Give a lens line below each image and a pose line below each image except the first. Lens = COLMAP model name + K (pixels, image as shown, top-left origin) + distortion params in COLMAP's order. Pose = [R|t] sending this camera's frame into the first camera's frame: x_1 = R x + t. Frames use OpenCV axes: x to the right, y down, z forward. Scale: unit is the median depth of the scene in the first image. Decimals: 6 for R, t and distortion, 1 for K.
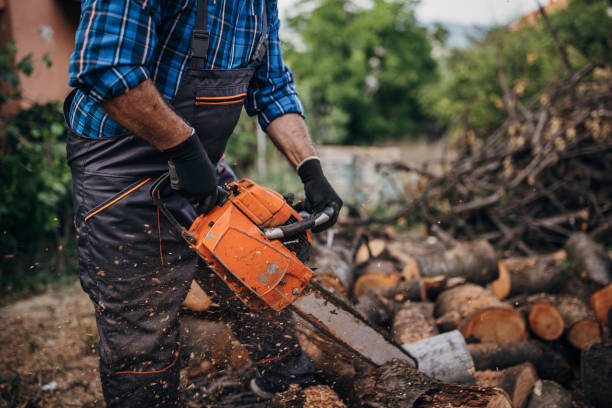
lens RADIAL K [[605.8, 0, 306.0], [0, 605.8, 204.0], [0, 0, 1]] dist [-0.001667, -0.564095]
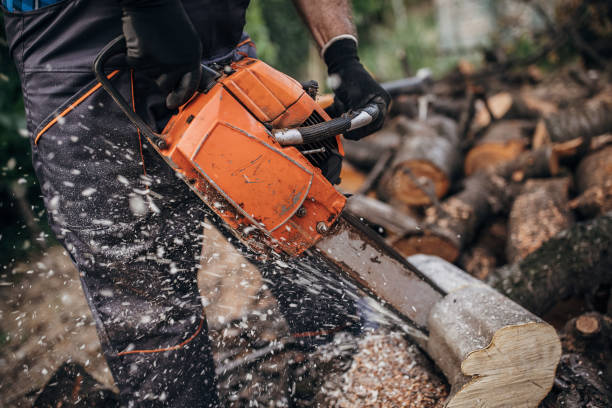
lens RADIAL K [[606.4, 0, 306.0], [0, 606.4, 204.0], [0, 0, 1]] dist [-0.009548, 0.000477]
pose [[0.999594, -0.002095, -0.028408, -0.014502], [0.003300, 0.999094, 0.042418, 0.091816], [0.028293, -0.042495, 0.998696, 0.334612]]
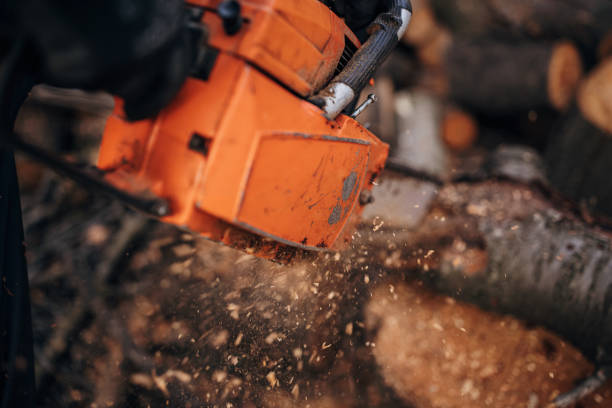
lens RADIAL K [[578.2, 0, 306.0], [0, 578.2, 204.0], [0, 0, 1]] dist [-0.010230, 0.003150]
pose [[0.866471, -0.360413, 0.345442, -0.213909], [0.160347, 0.856209, 0.491116, -0.077029], [-0.472775, -0.370147, 0.799671, 0.675483]]
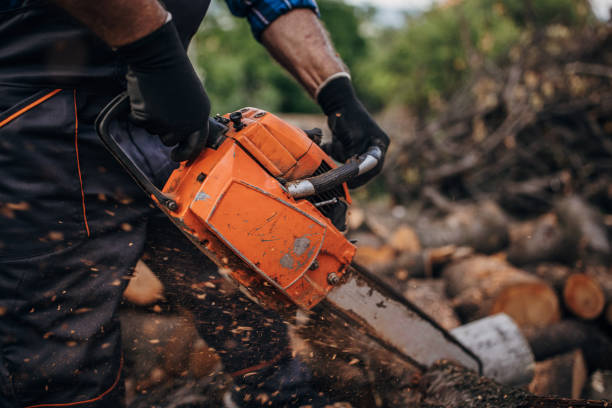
lens RADIAL K [[606.4, 0, 306.0], [0, 606.4, 204.0], [0, 0, 1]] dist [-0.009548, 0.000477]
pose [[0.994346, -0.044931, 0.096220, -0.106162], [0.041643, 0.998487, 0.035910, 0.040301], [-0.097688, -0.031701, 0.994712, 0.359873]]
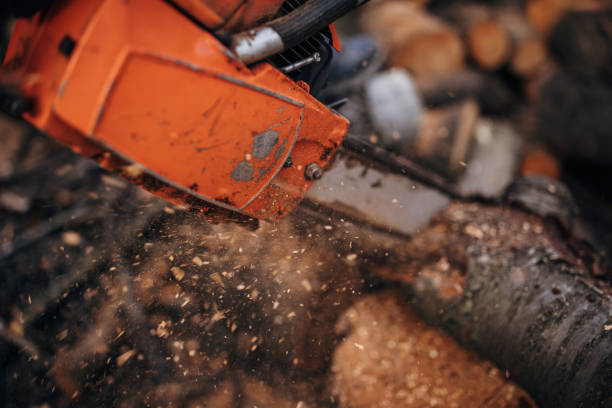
lens RADIAL K [[604.1, 0, 308.1], [0, 604.1, 220.6], [0, 0, 1]] dist [-0.002115, 0.002044]
pose [[0.978252, -0.144047, 0.149242, -0.089368], [0.058630, 0.882210, 0.467191, -0.024023], [-0.198960, -0.448281, 0.871470, 0.627134]]
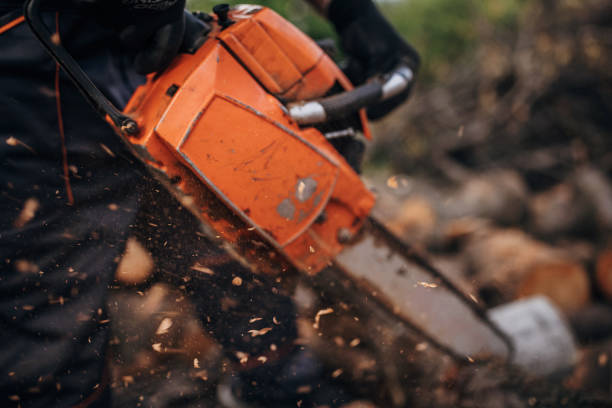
lens RADIAL K [[606.4, 0, 306.0], [0, 606.4, 204.0], [0, 0, 1]] dist [-0.009548, 0.000477]
pose [[0.994126, -0.028588, 0.104389, -0.102243], [0.020979, 0.997091, 0.073272, 0.081963], [-0.106180, -0.070652, 0.991834, 0.511327]]
